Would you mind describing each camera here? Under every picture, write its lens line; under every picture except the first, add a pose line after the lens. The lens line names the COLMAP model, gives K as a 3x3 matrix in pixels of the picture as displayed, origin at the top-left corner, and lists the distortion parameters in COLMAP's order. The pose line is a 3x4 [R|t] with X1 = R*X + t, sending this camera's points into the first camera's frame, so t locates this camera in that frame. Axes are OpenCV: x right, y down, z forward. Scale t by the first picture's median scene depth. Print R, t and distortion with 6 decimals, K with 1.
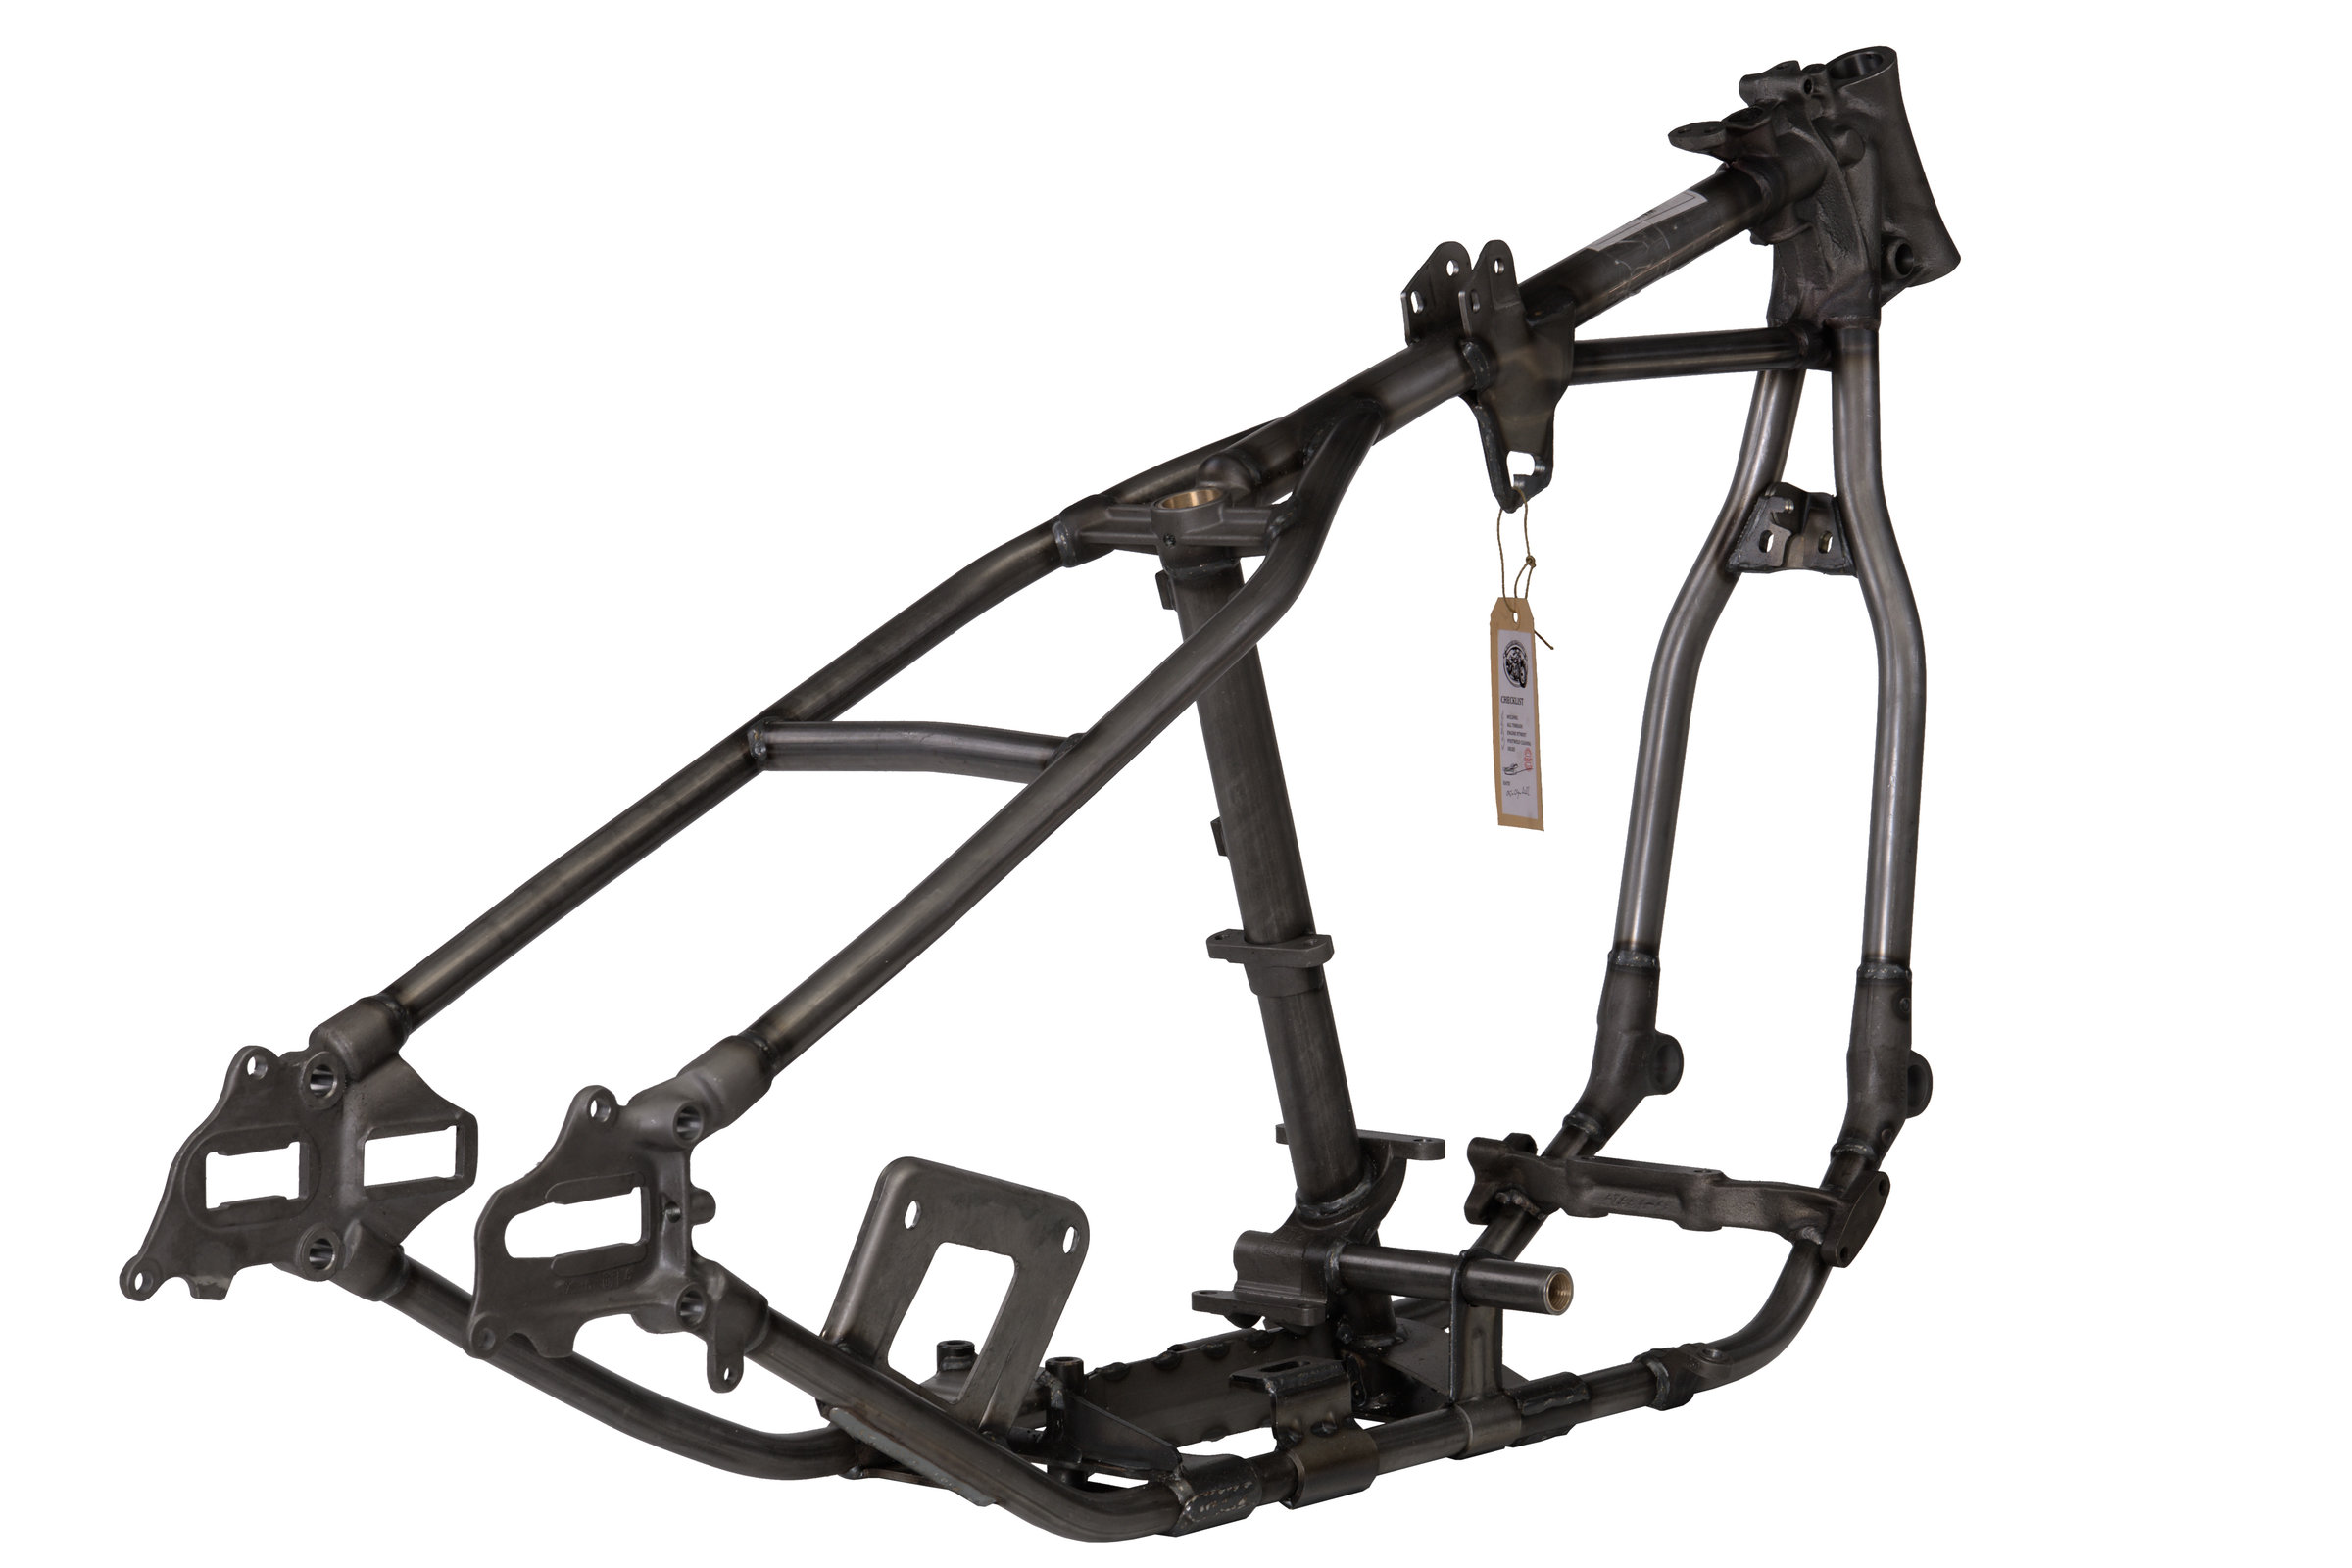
lens RADIAL K [[5822.8, 0, 1176.0], [0, 5822.8, 784.0], [0, 0, 1]] dist [0.018936, -0.226788]
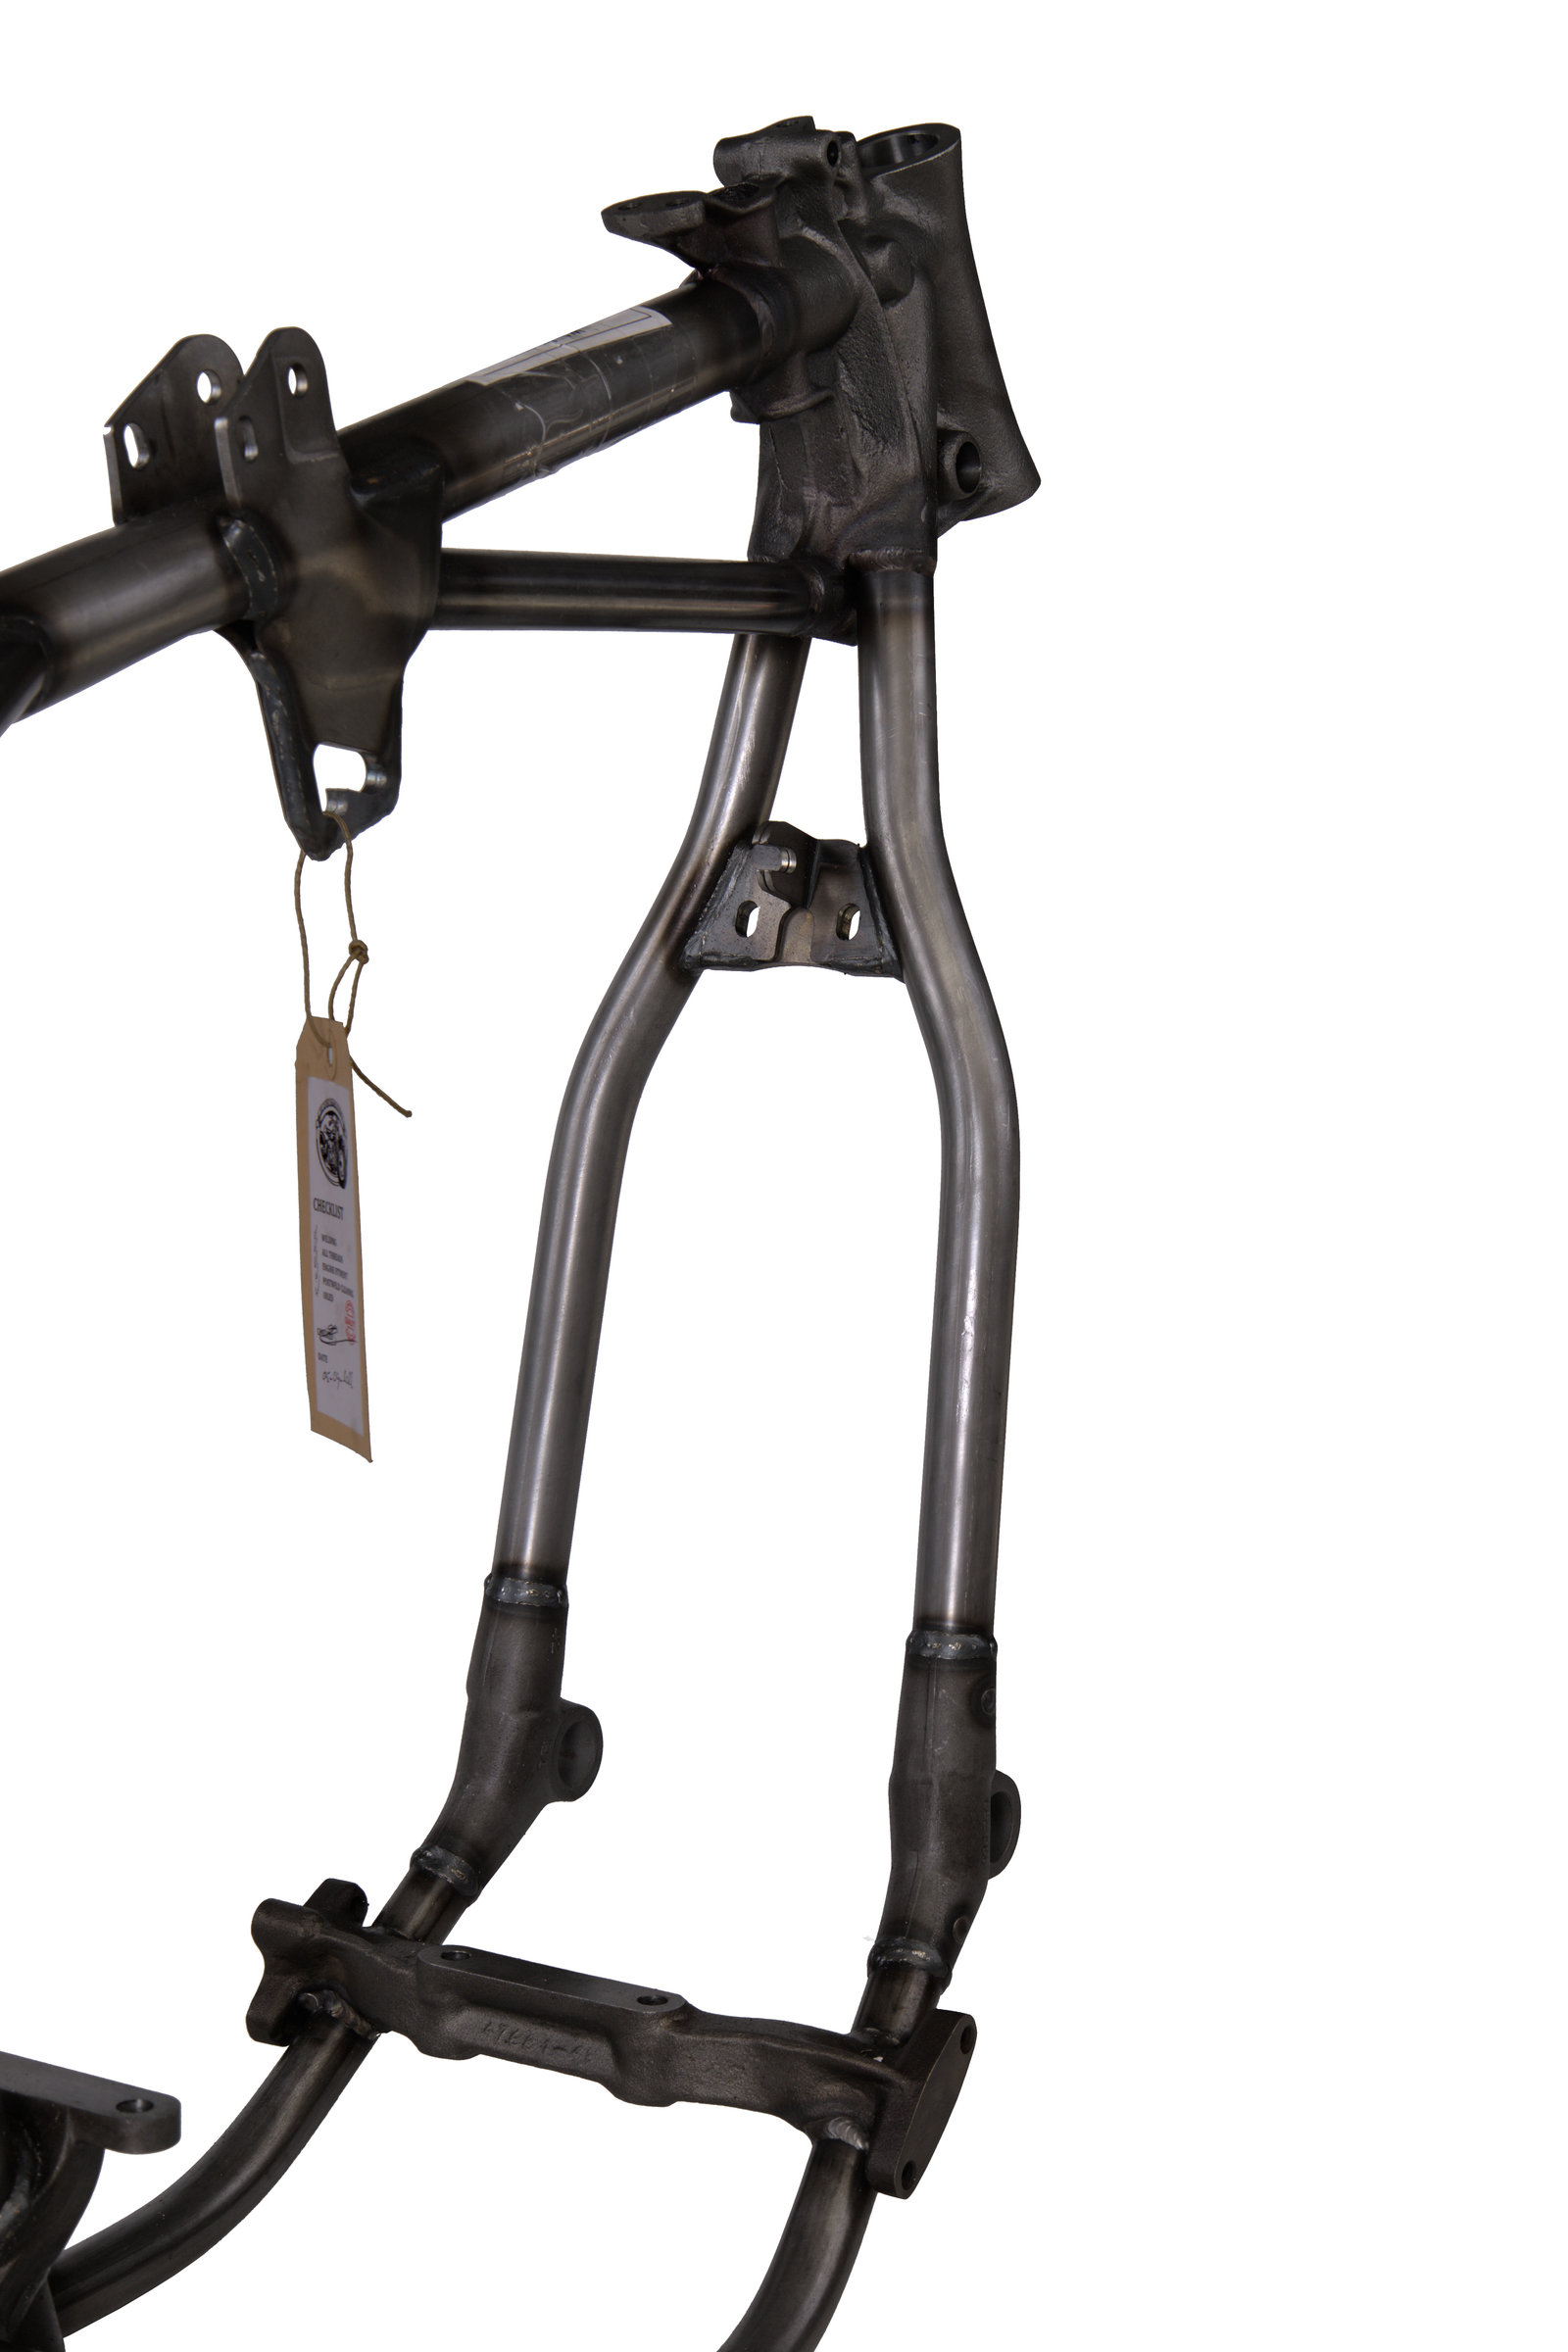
lens RADIAL K [[3631.8, 0, 784.0], [0, 3631.8, 1176.0], [0, 0, 1]] dist [0.006743, 0.022184]
pose [[0.985108, 0.002188, 0.171925, 0.040015], [-0.008019, 0.999416, 0.033227, -0.027736], [-0.171752, -0.034111, 0.984550, 0.631036]]
